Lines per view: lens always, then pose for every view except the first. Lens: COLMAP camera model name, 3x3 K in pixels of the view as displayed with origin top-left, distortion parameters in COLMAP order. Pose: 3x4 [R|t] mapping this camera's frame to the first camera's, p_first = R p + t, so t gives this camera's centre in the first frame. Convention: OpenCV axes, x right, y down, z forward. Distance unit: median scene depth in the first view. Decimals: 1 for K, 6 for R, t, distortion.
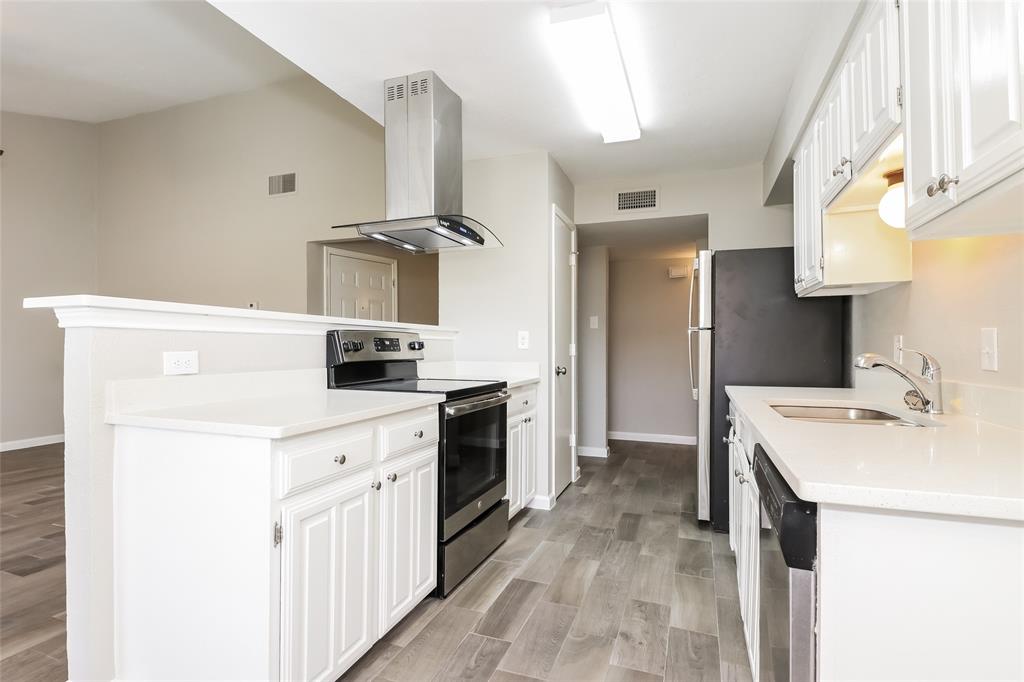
lens RADIAL K [[494.0, 0, 510.4], [0, 494.0, 346.5], [0, 0, 1]] dist [-0.002538, -0.002749]
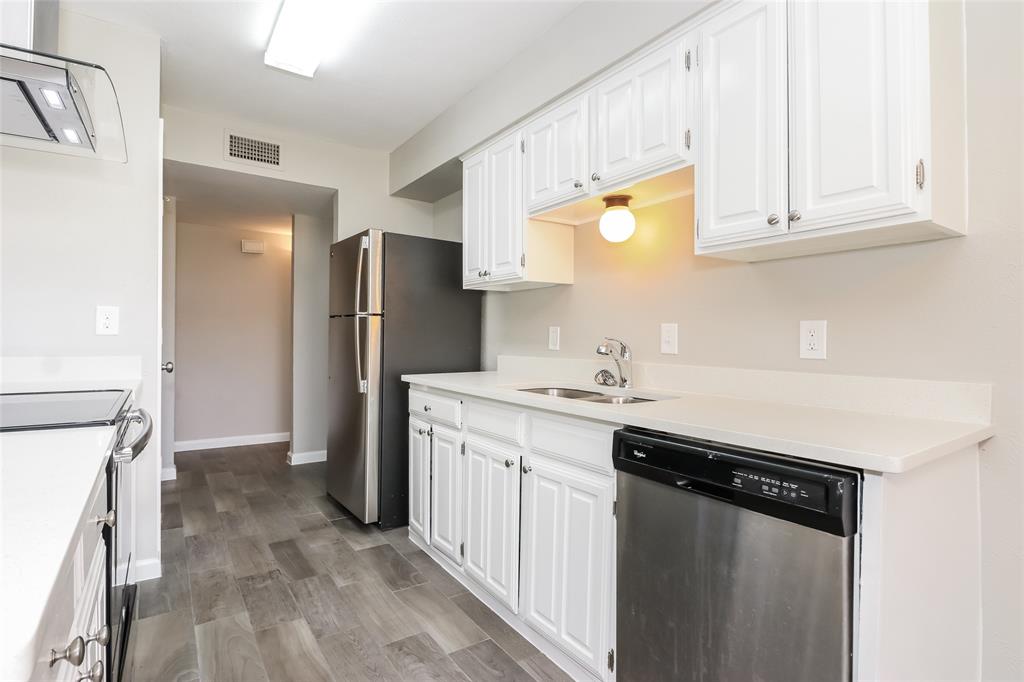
lens RADIAL K [[494.0, 0, 510.1], [0, 494.0, 335.9], [0, 0, 1]] dist [-0.002538, -0.002749]
pose [[0.580651, 0.006536, 0.814127, -0.223105], [-0.012358, 0.999923, 0.000786, -0.000040], [-0.814059, -0.010518, 0.580687, 0.275484]]
